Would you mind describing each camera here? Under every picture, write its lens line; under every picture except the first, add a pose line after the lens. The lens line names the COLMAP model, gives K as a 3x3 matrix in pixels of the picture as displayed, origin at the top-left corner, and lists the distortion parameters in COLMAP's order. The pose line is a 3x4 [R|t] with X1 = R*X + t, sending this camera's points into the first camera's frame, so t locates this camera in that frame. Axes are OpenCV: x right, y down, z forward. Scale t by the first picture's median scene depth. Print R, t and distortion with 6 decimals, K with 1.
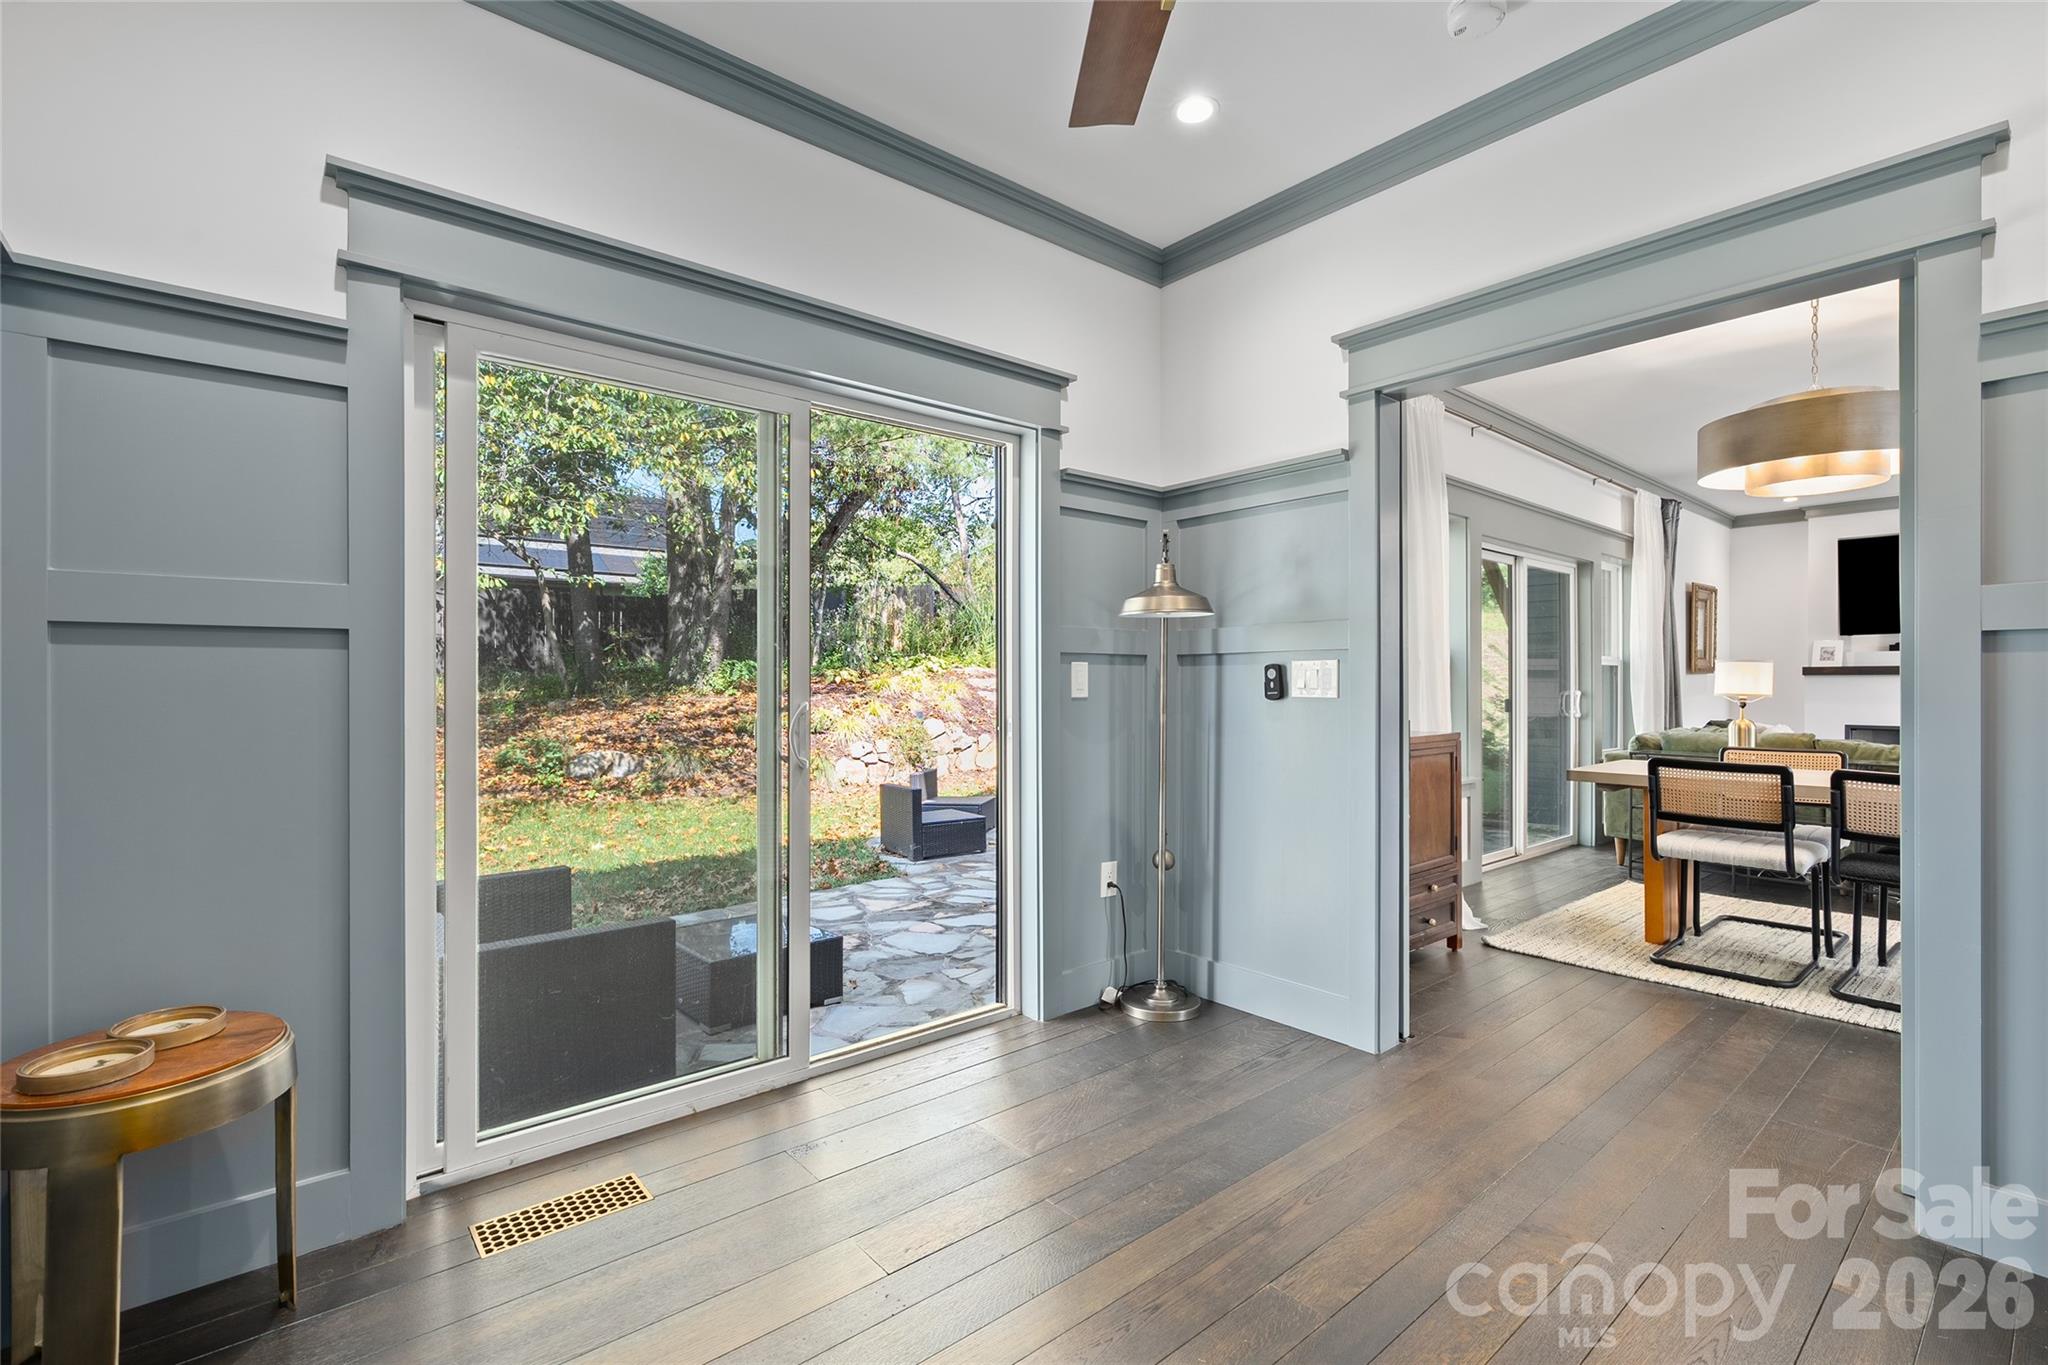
lens RADIAL K [[915.7, 0, 1024.0], [0, 915.7, 682.5], [0, 0, 1]] dist [0.000899, 0.000194]
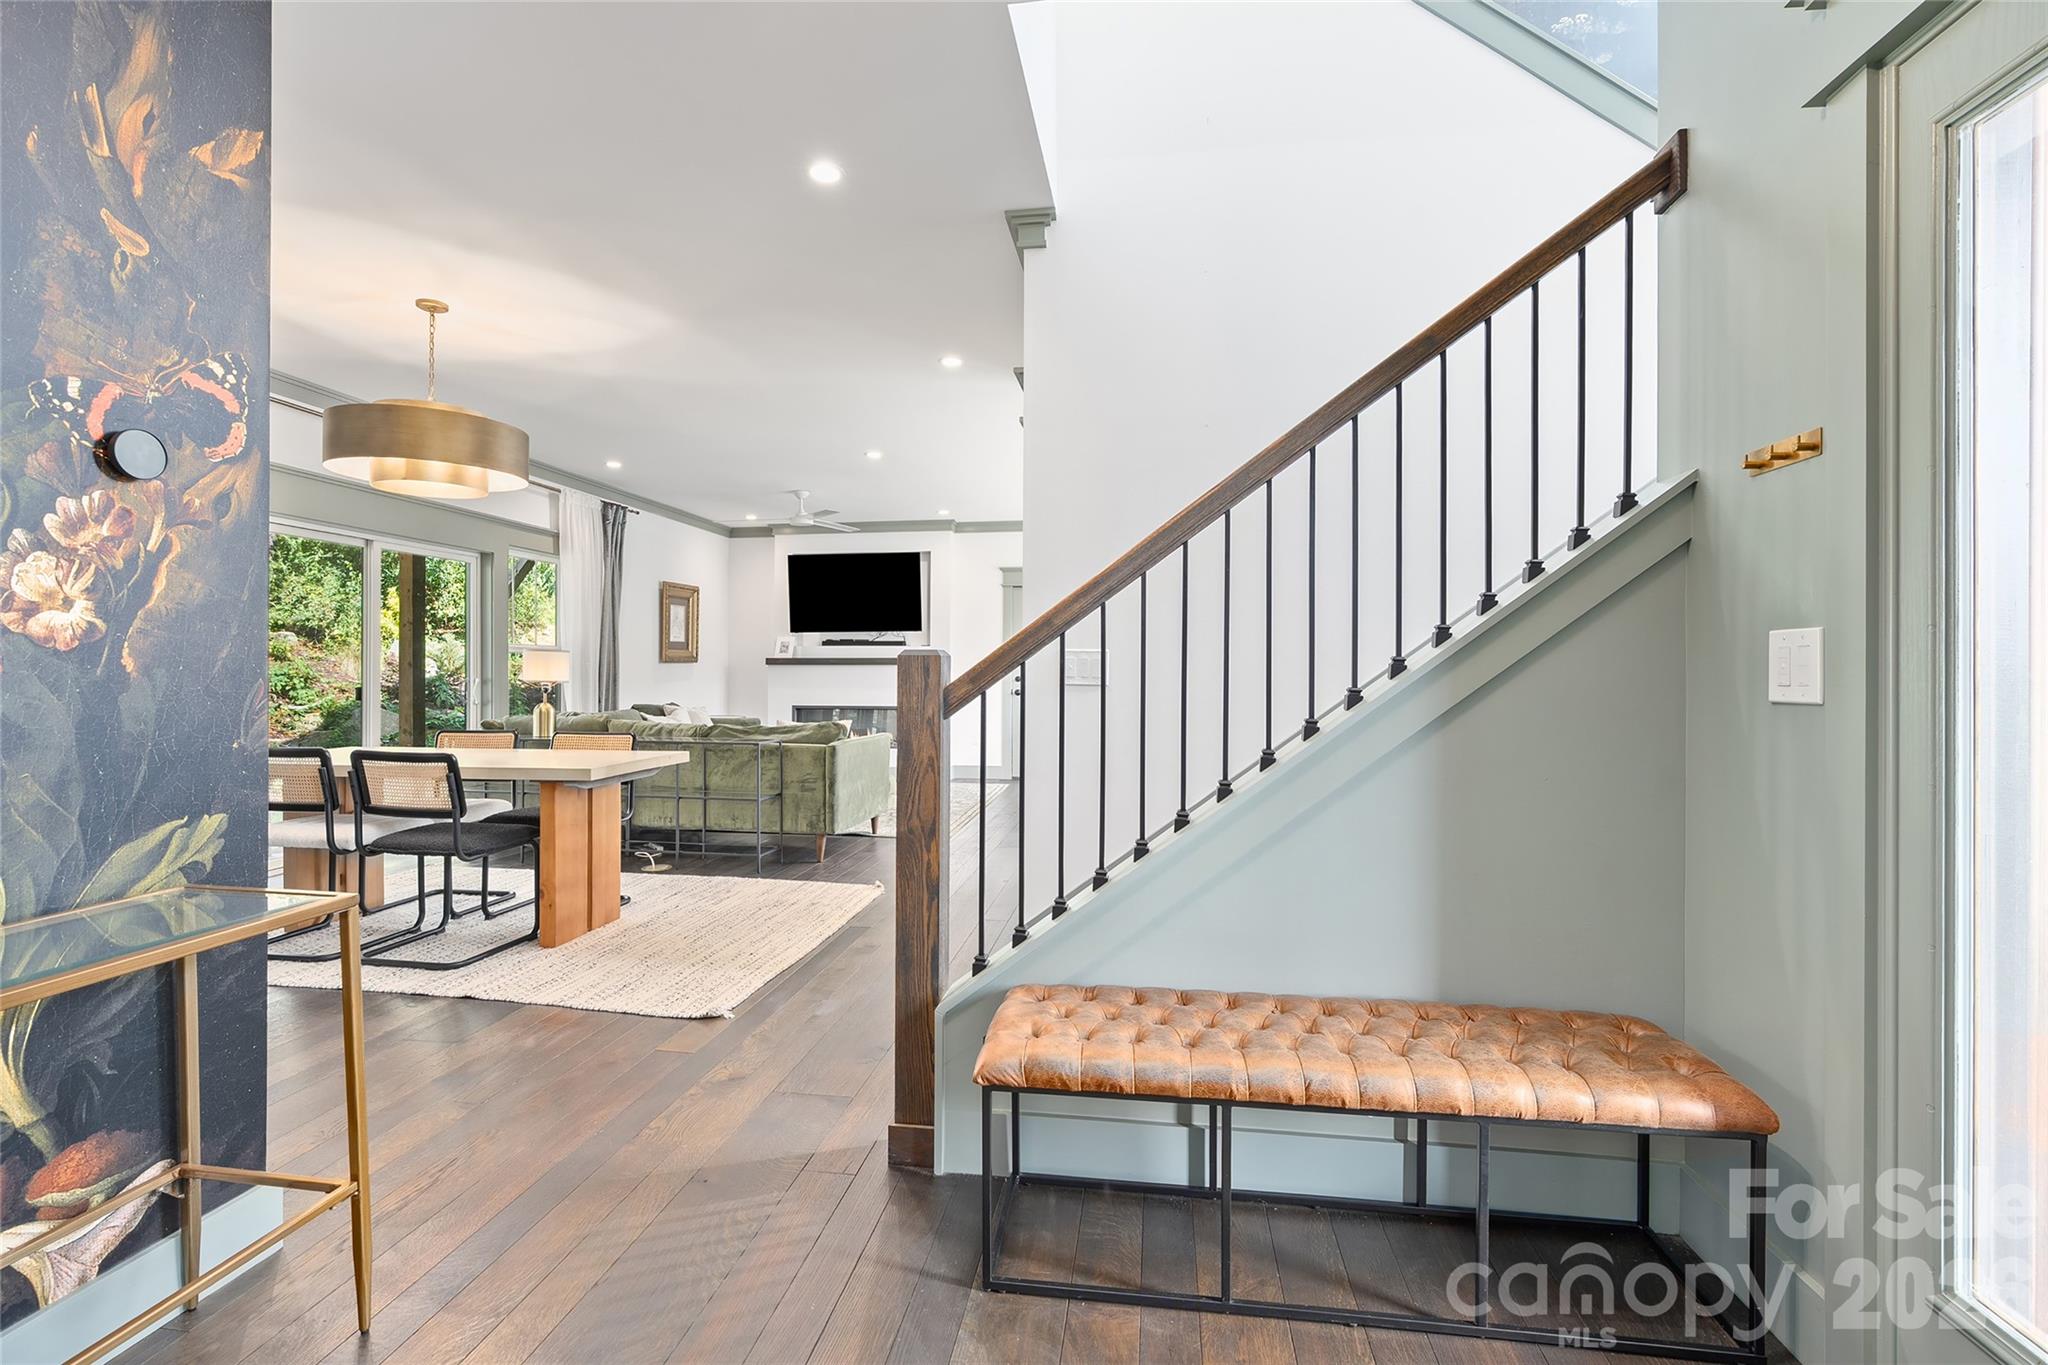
lens RADIAL K [[915.7, 0, 1024.0], [0, 915.7, 682.5], [0, 0, 1]] dist [0.000899, 0.000194]
pose [[0.745917, -0.003734, 0.666028, 0.345662], [-0.005397, 0.999918, 0.011651, -0.000606], [-0.666017, -0.012286, 0.745836, -0.149791]]
